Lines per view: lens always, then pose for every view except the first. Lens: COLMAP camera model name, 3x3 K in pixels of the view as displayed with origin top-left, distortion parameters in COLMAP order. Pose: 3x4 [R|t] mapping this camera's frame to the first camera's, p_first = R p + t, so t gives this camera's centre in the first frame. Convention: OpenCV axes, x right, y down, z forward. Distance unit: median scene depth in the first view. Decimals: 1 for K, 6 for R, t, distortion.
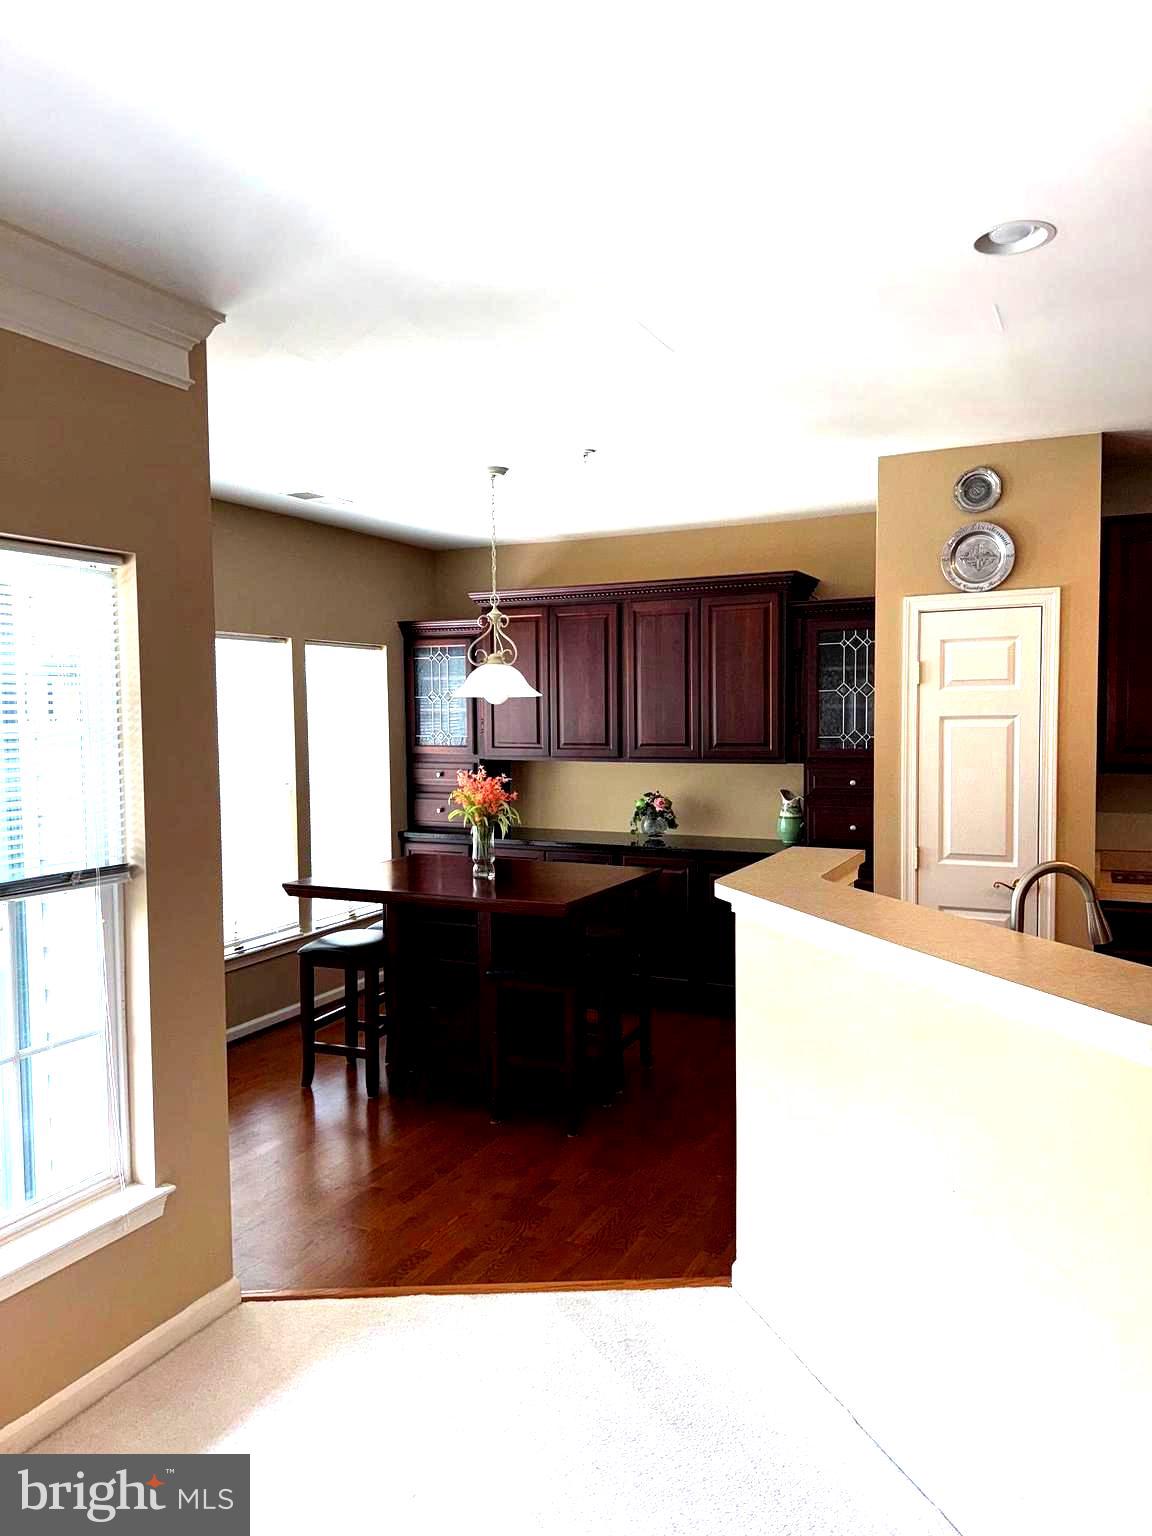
lens RADIAL K [[1083.9, 0, 576.0], [0, 1083.9, 768.0], [0, 0, 1]] dist [0.103685, -0.173084]
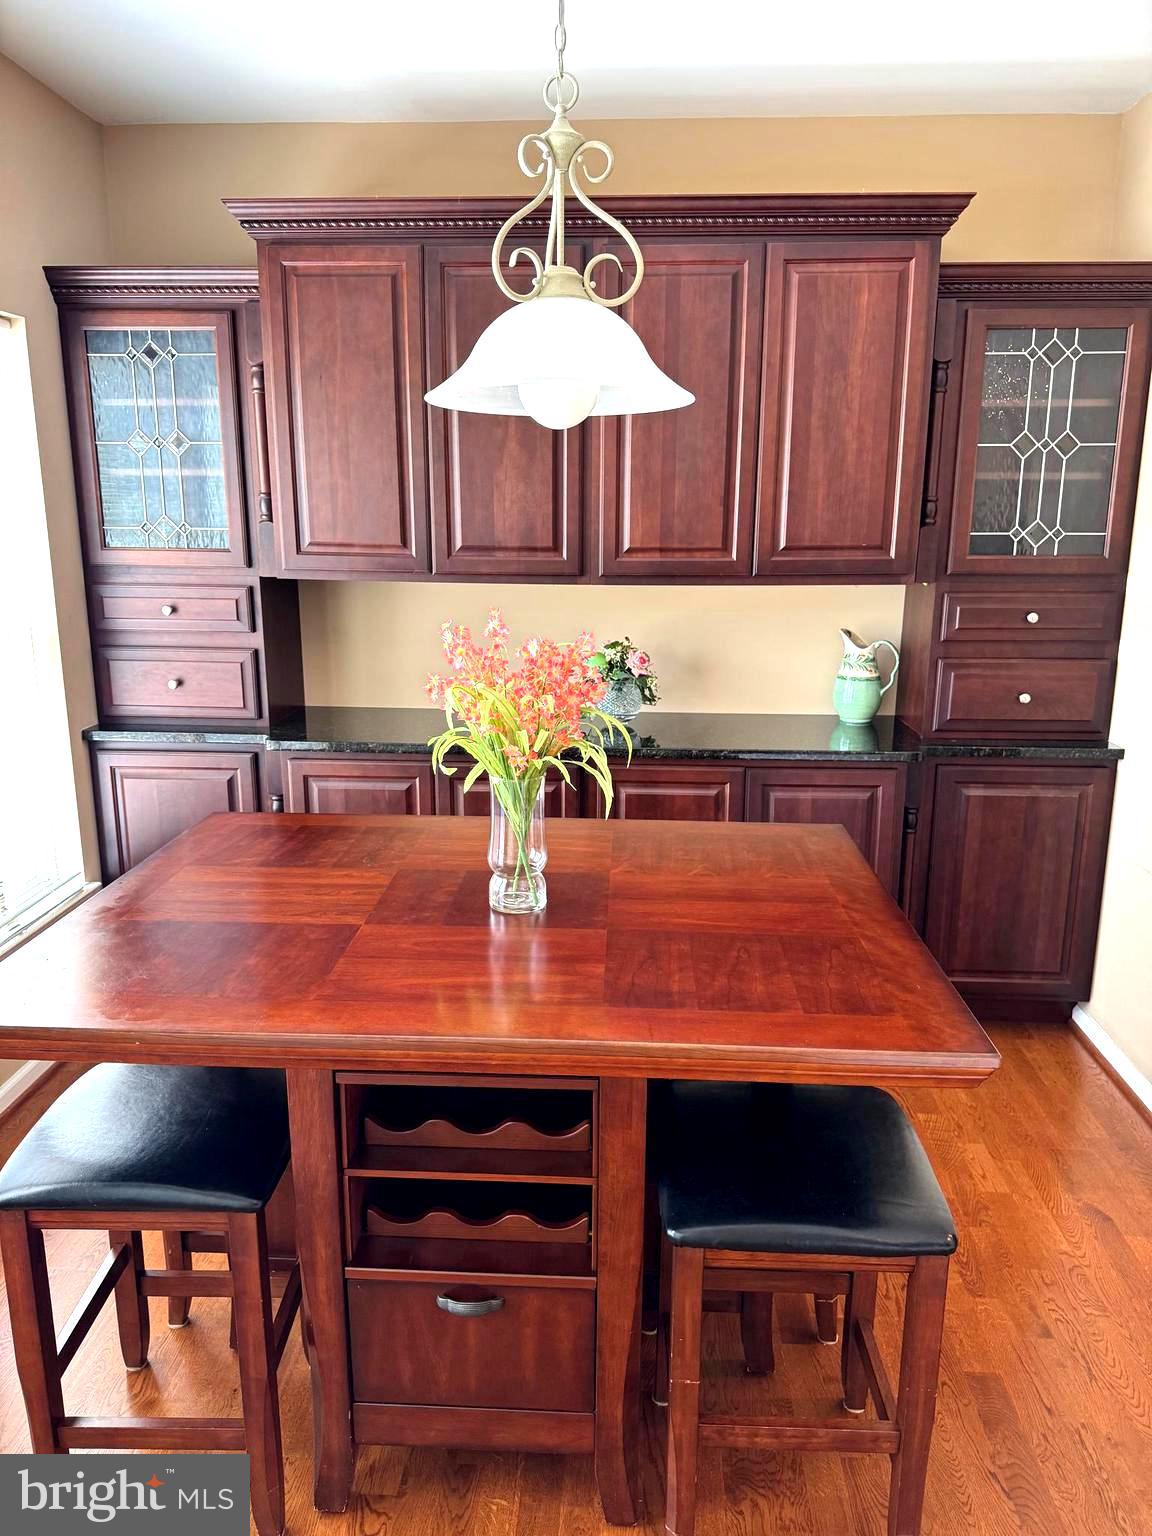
lens RADIAL K [[1083.9, 0, 576.0], [0, 1083.9, 768.0], [0, 0, 1]] dist [0.103685, -0.173084]
pose [[0.921054, -0.075387, 0.382068, -0.166016], [0.007211, 0.984218, 0.176816, -0.010954], [-0.389367, -0.160102, 0.907061, 0.525022]]
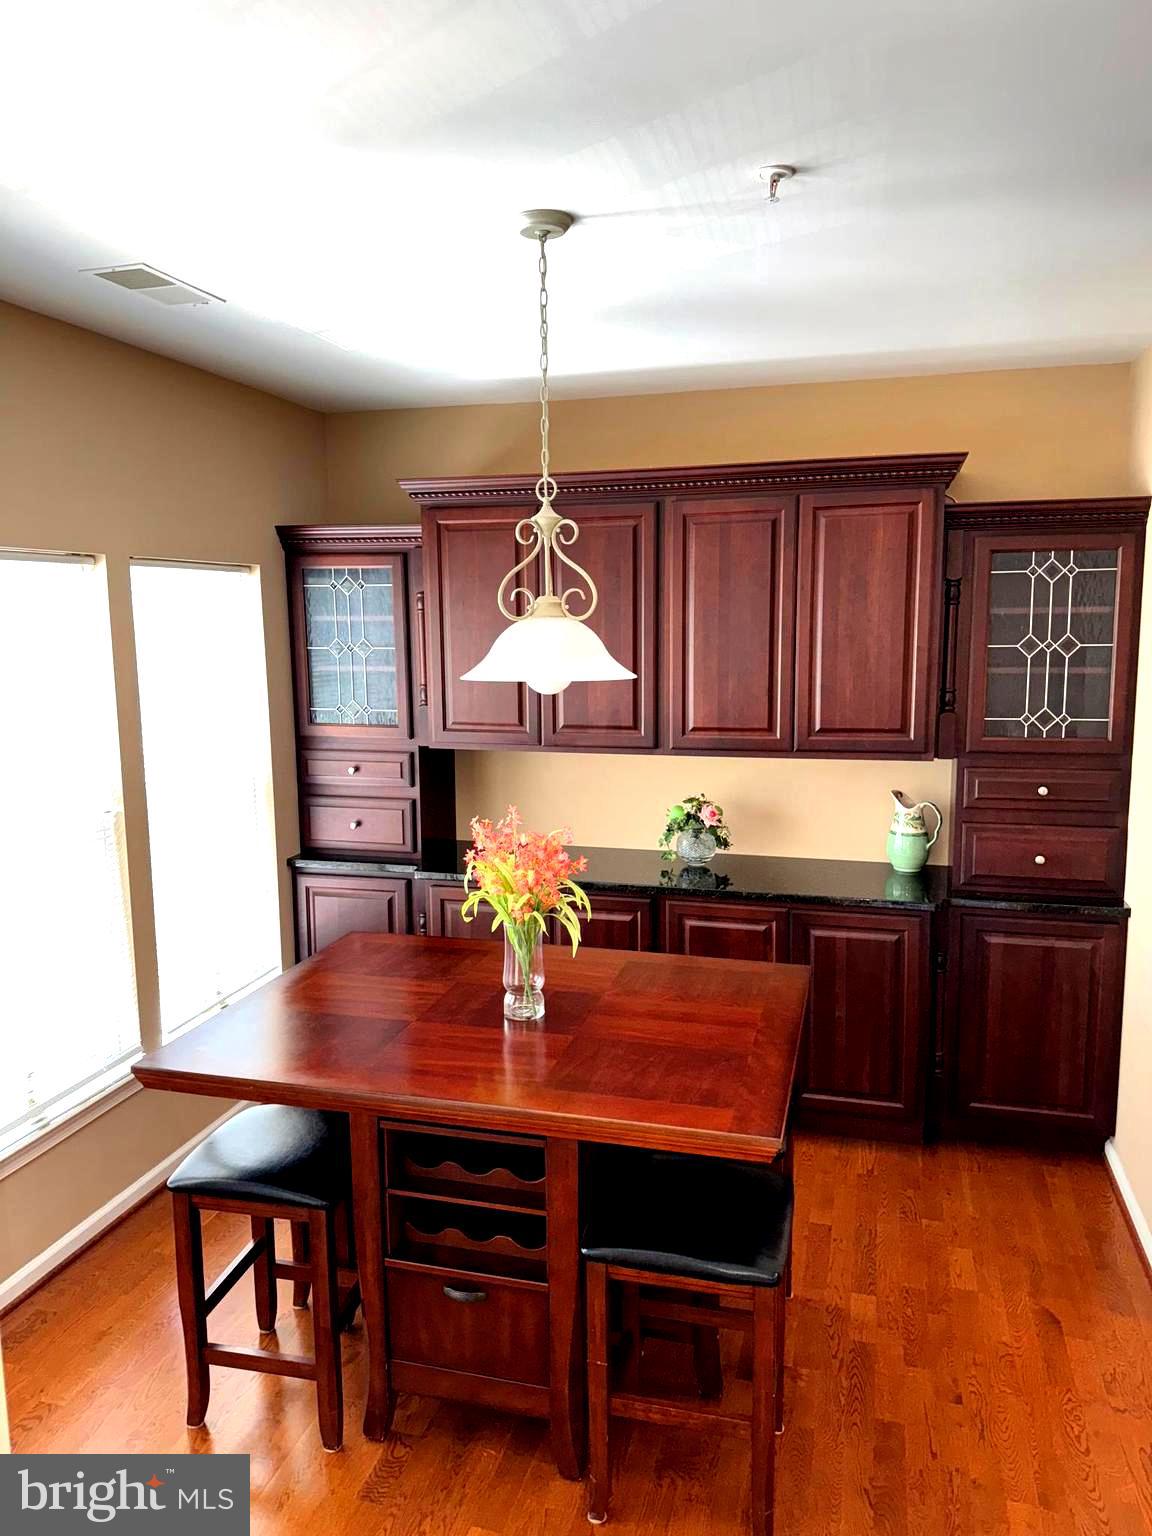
lens RADIAL K [[1083.9, 0, 576.0], [0, 1083.9, 768.0], [0, 0, 1]] dist [0.103685, -0.173084]
pose [[0.983367, -0.025661, 0.179809, -0.122855], [0.010478, 0.996336, 0.084886, -0.053255], [-0.181329, -0.081590, 0.980032, 0.382259]]
